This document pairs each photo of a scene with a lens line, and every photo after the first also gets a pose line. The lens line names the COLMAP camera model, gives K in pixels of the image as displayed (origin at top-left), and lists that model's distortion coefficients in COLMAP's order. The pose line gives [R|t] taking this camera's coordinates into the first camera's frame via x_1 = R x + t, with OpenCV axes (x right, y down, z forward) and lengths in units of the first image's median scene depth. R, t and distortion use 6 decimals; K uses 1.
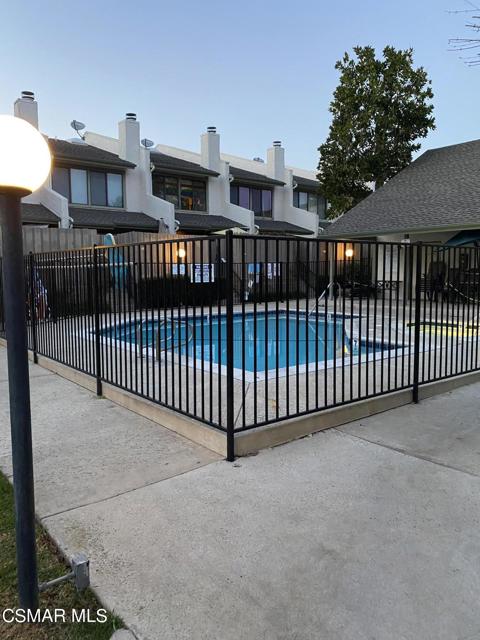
lens RADIAL K [[494.4, 0, 240.7], [0, 494.4, 316.6], [0, 0, 1]] dist [0.008416, 0.004507]
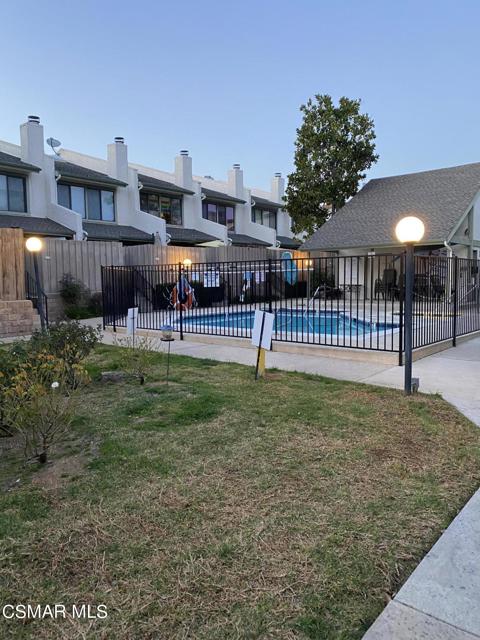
lens RADIAL K [[494.4, 0, 238.8], [0, 494.4, 323.9], [0, 0, 1]] dist [0.008416, 0.004507]
pose [[0.982335, -0.022778, 0.185738, -0.192556], [0.023249, 0.999730, -0.000359, 0.018907], [-0.185680, 0.004670, 0.982599, -0.160906]]
